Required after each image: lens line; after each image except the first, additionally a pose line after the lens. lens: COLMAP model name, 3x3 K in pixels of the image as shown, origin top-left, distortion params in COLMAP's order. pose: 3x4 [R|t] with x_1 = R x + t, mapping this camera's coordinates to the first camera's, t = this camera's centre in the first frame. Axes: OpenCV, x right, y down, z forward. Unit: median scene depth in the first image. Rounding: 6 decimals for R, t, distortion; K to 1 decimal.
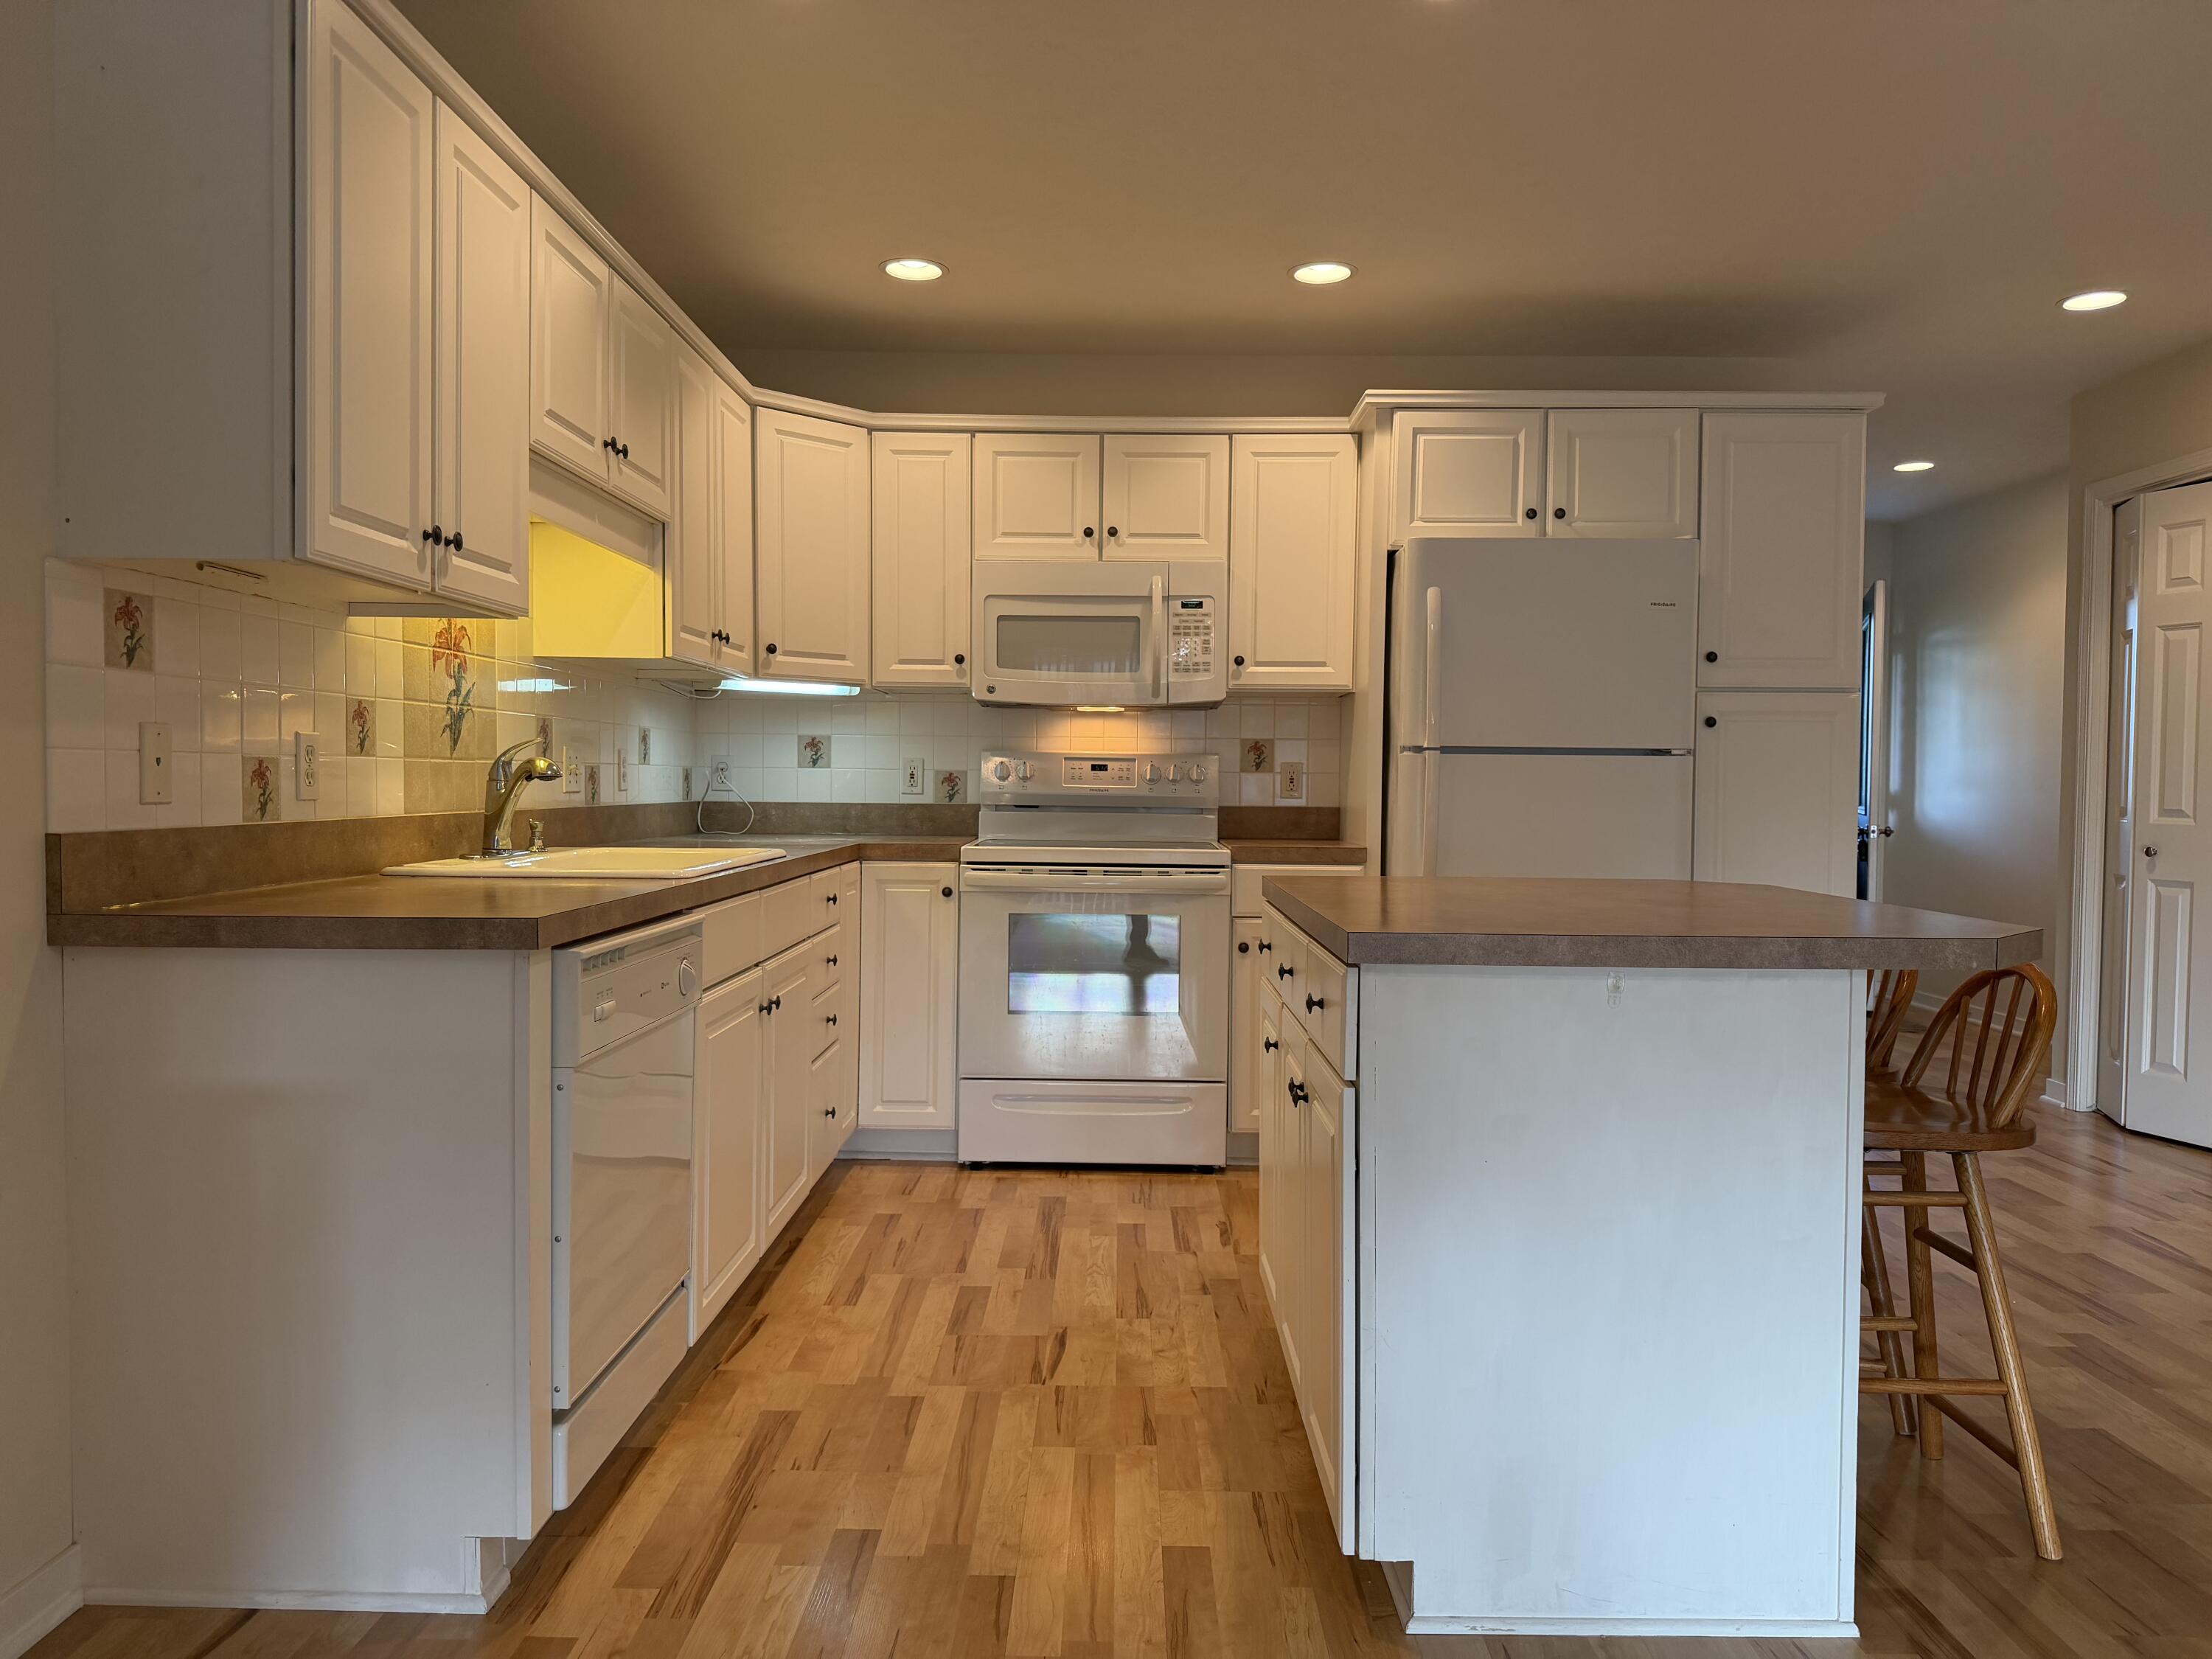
lens RADIAL K [[1547.9, 0, 1106.0], [0, 1547.9, 829.5], [0, 0, 1]] dist [0.164716, -0.292801]
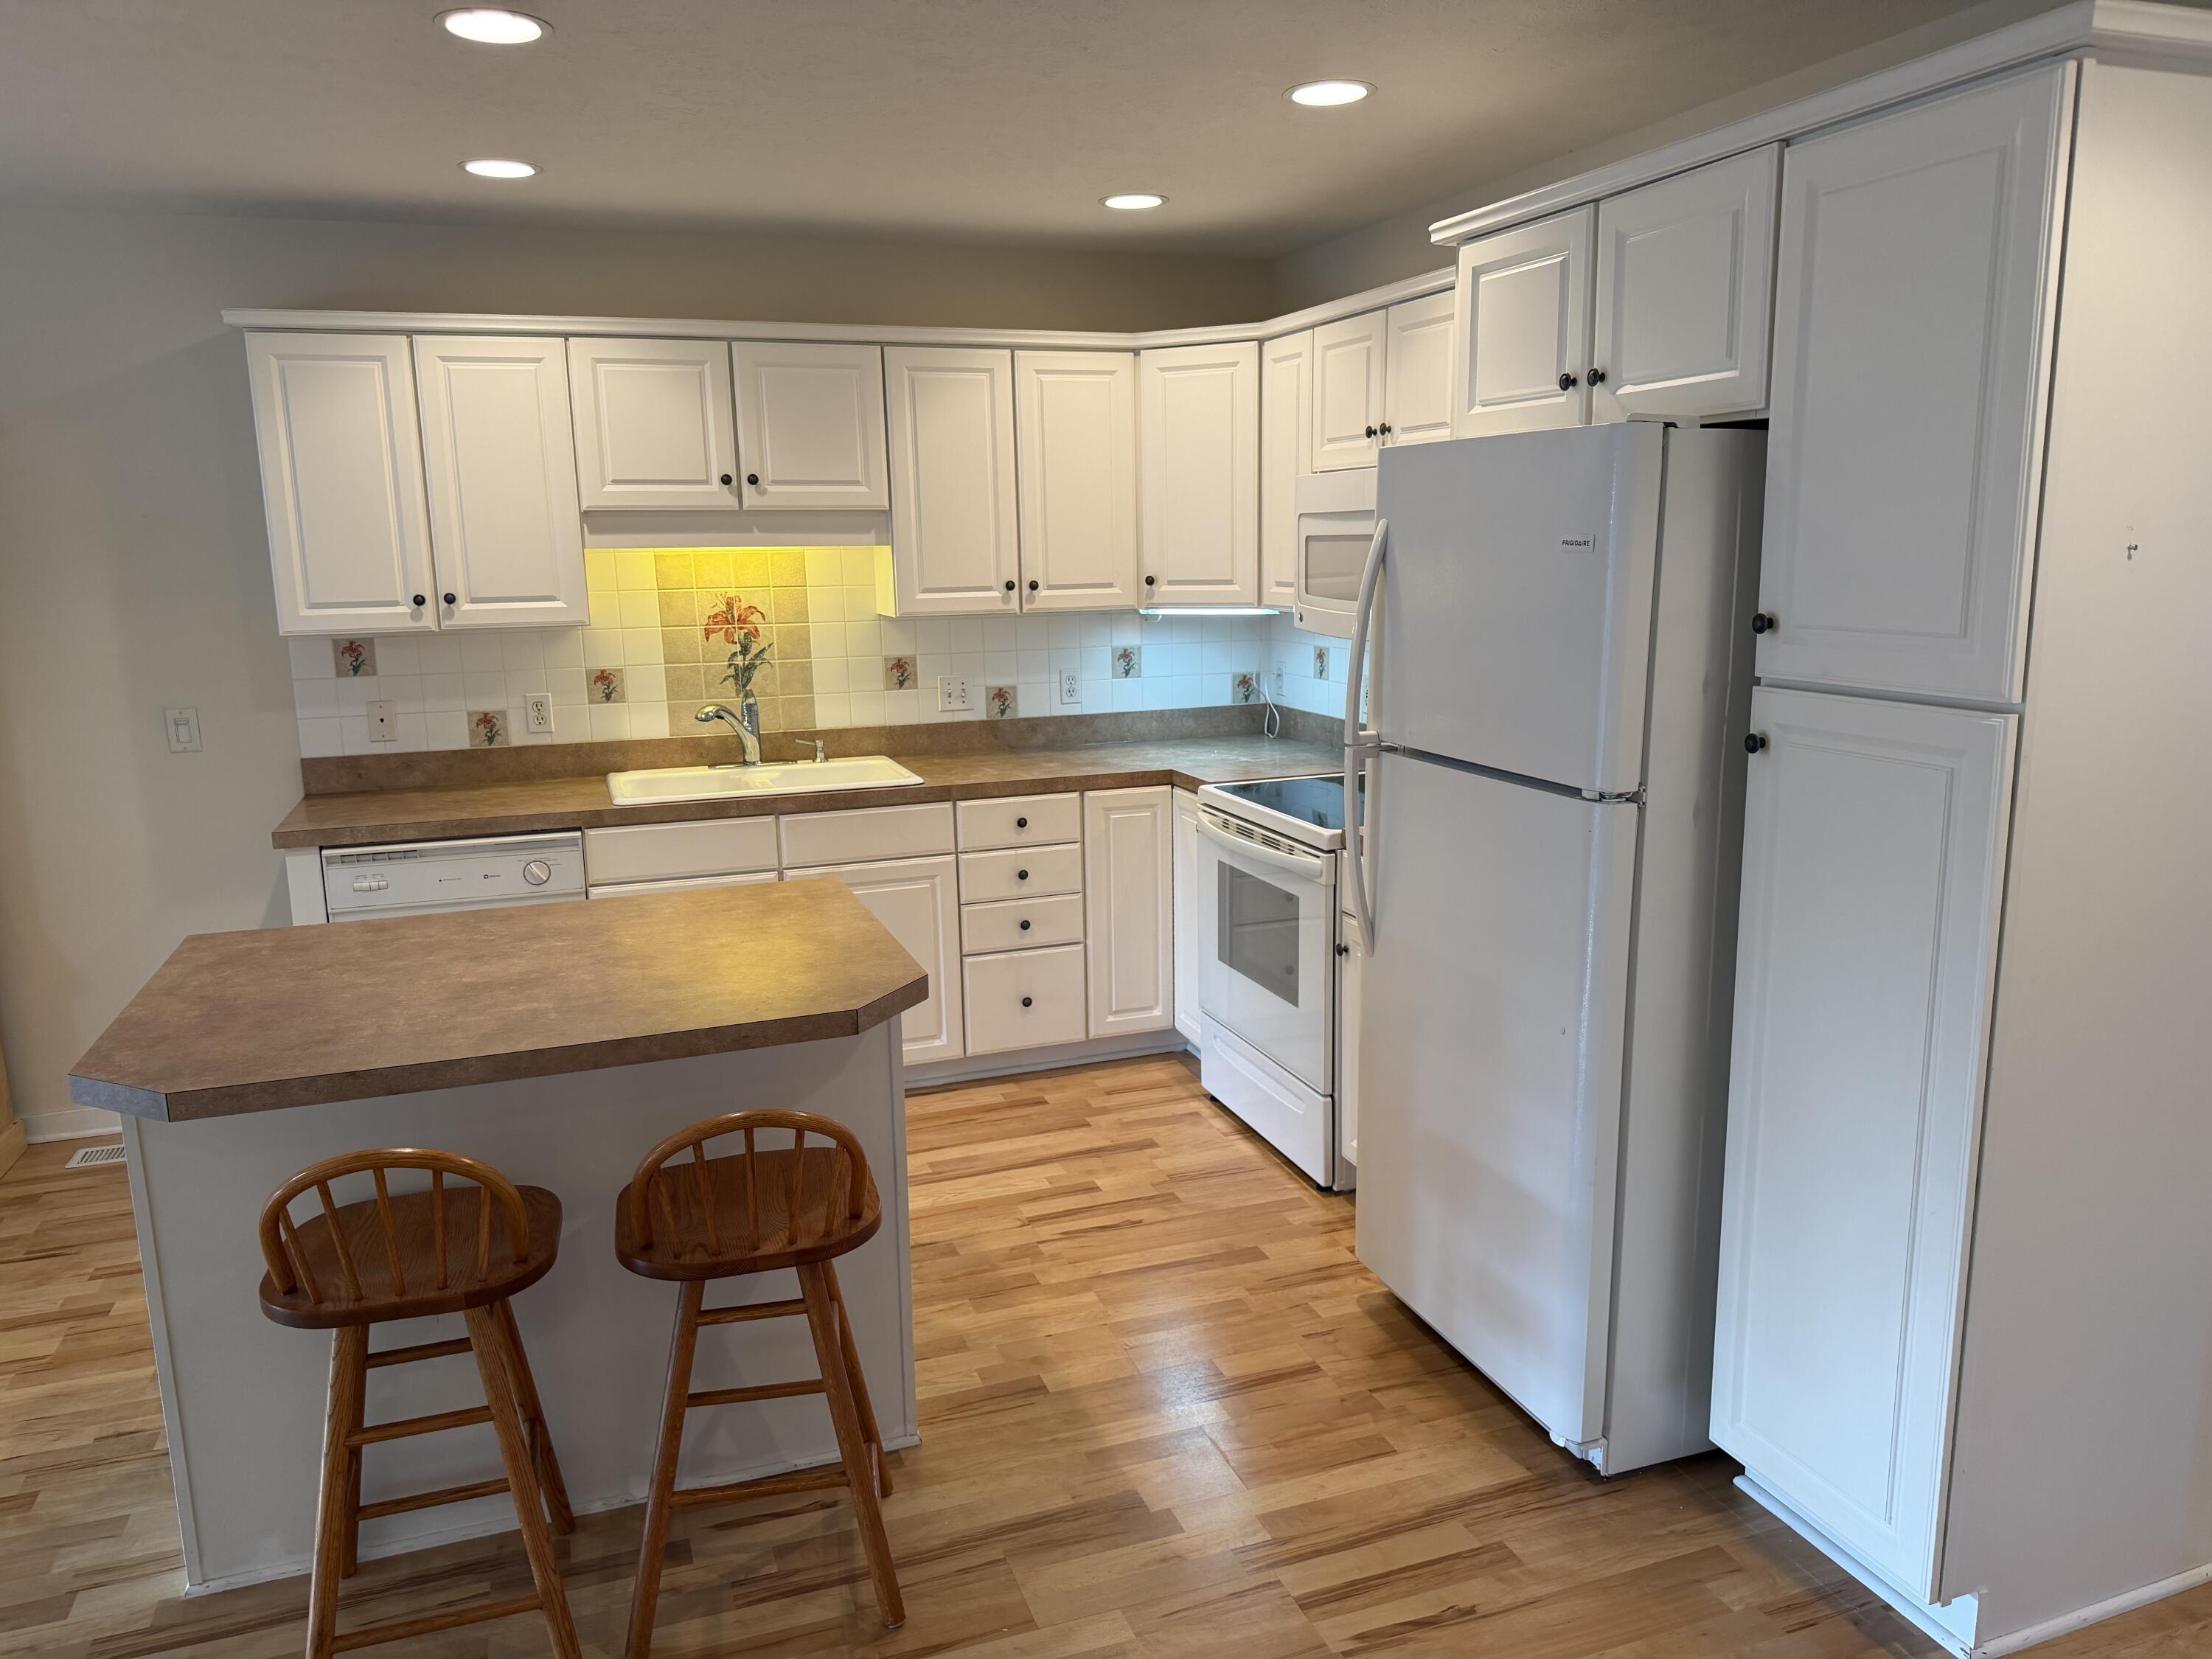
lens RADIAL K [[1547.9, 0, 1106.0], [0, 1547.9, 829.5], [0, 0, 1]] dist [0.164716, -0.292801]
pose [[0.347227, 0.160858, -0.923882, 0.799355], [-0.008140, 0.985659, 0.168554, -0.126644], [0.937746, -0.051006, 0.343557, 0.588664]]
